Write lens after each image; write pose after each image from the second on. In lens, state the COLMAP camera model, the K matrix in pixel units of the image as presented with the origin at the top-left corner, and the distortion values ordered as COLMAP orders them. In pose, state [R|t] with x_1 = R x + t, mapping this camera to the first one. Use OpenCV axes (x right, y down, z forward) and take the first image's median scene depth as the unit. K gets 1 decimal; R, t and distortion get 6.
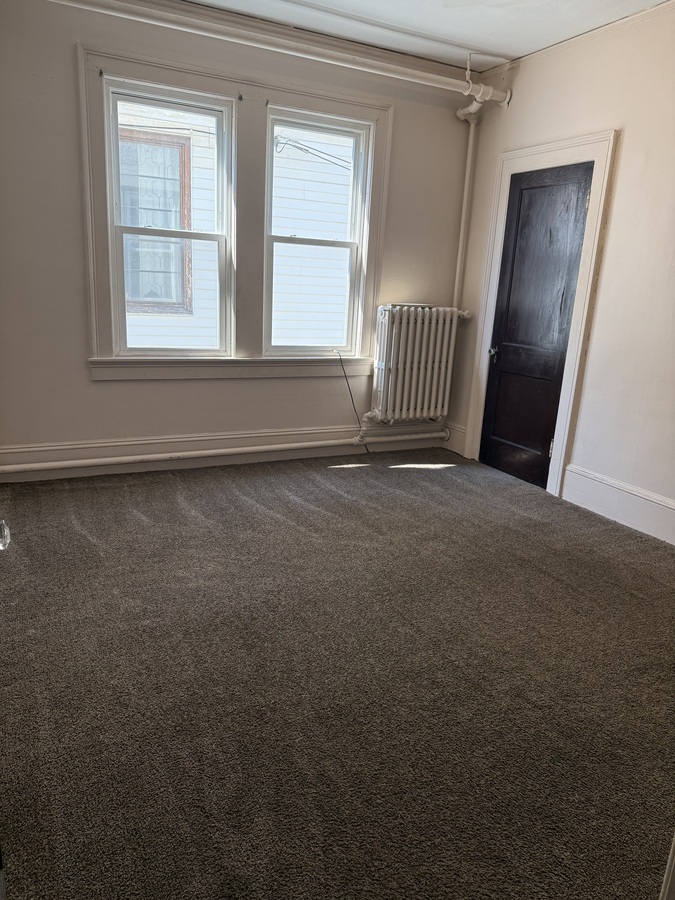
lens RADIAL K [[635.7, 0, 330.2], [0, 635.7, 453.0], [0, 0, 1]] dist [0.099714, -0.121338]
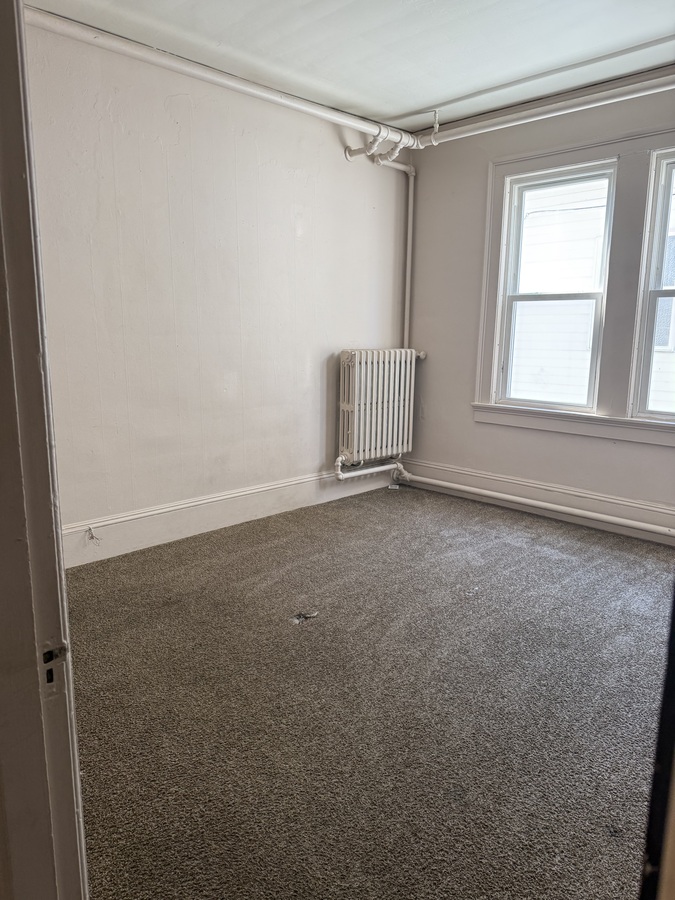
lens RADIAL K [[635.7, 0, 330.2], [0, 635.7, 453.0], [0, 0, 1]] dist [0.099714, -0.121338]
pose [[0.331799, 0.138628, -0.933109, 0.669213], [-0.246747, 0.967461, 0.055993, -0.053702], [0.910508, 0.211663, 0.355208, 0.327778]]
